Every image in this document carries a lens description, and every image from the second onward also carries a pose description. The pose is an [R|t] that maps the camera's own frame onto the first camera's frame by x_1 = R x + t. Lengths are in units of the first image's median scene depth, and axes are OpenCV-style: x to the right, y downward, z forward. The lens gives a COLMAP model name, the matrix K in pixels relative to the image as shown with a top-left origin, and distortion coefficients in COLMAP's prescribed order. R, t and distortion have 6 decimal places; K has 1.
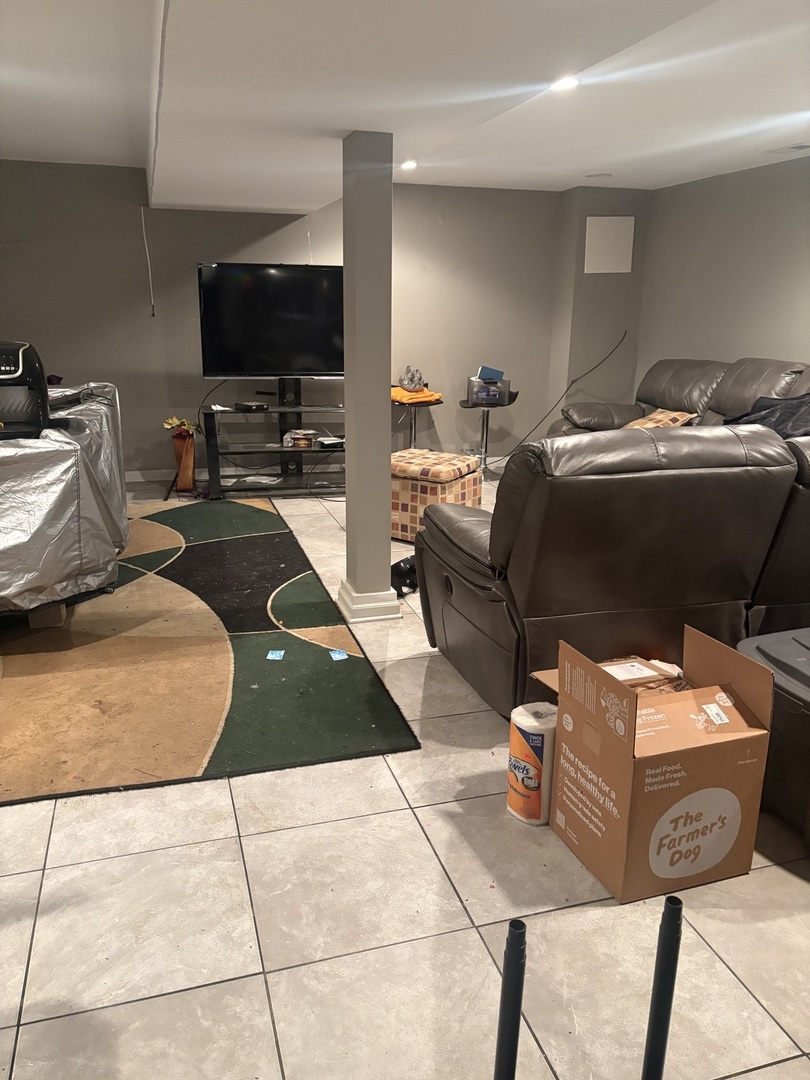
lens RADIAL K [[820.1, 0, 405.0], [0, 820.1, 540.0], [0, 0, 1]] dist [0.058212, -0.056294]
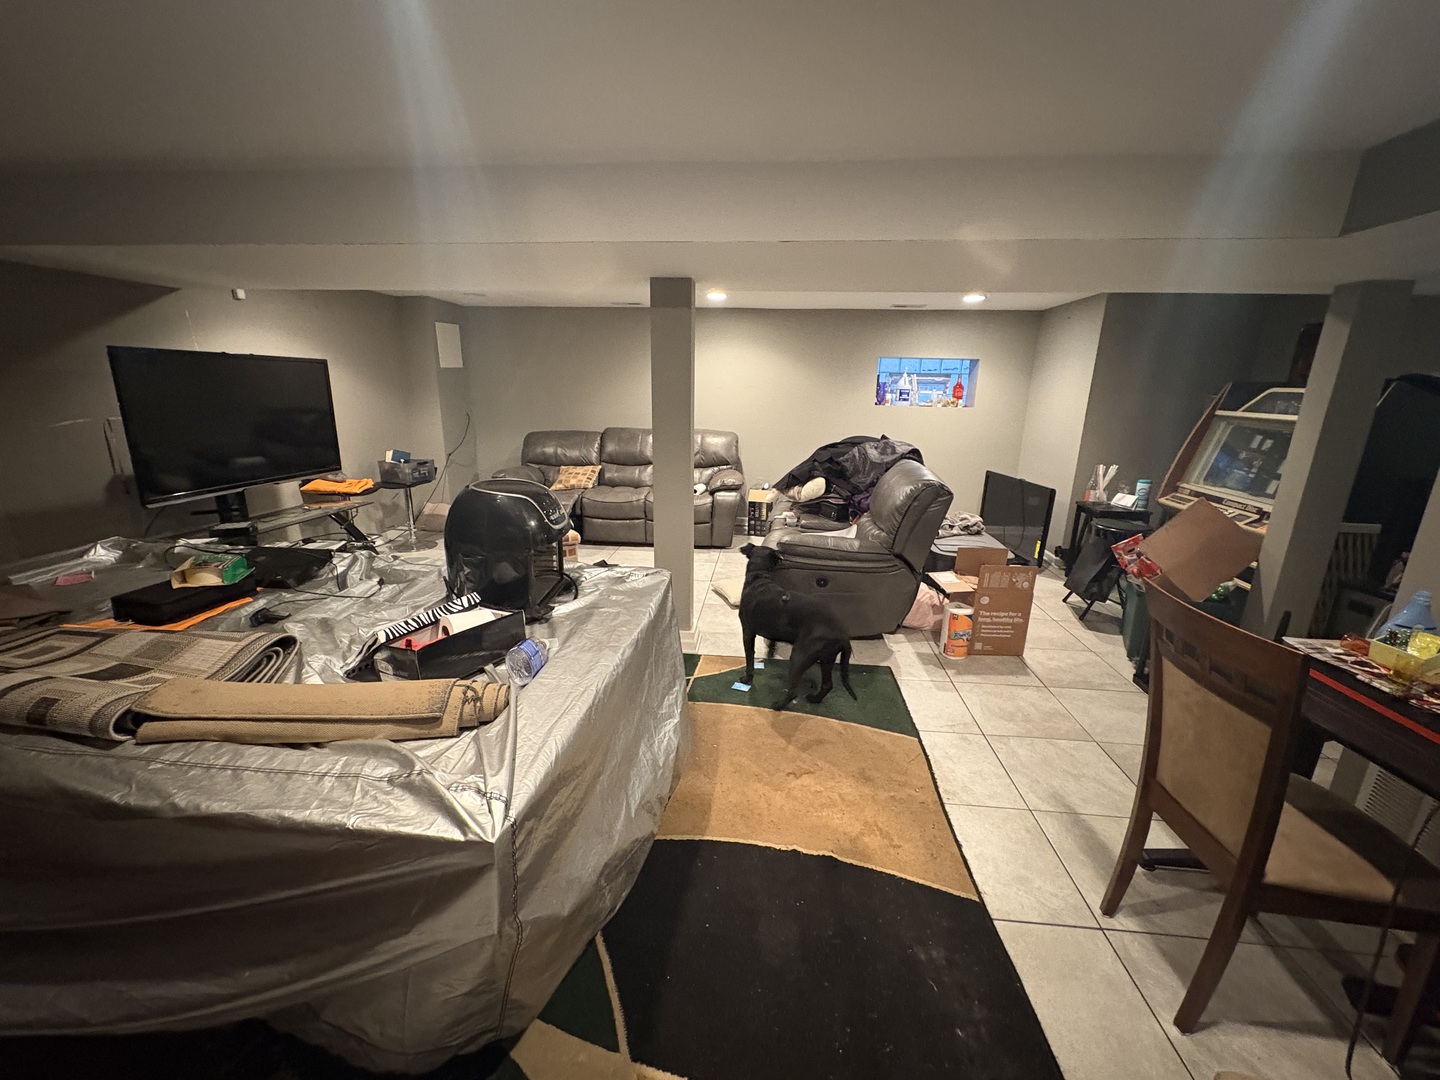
lens RADIAL K [[569.0, 0, 720.0], [0, 569.0, 540.0], [0, 0, 1]] dist [0.000225, 0.000222]
pose [[0.374907, -0.251608, 0.892266, -0.880890], [0.252532, 0.953786, 0.162849, -0.218934], [-0.892005, 0.164272, 0.421120, 0.624703]]
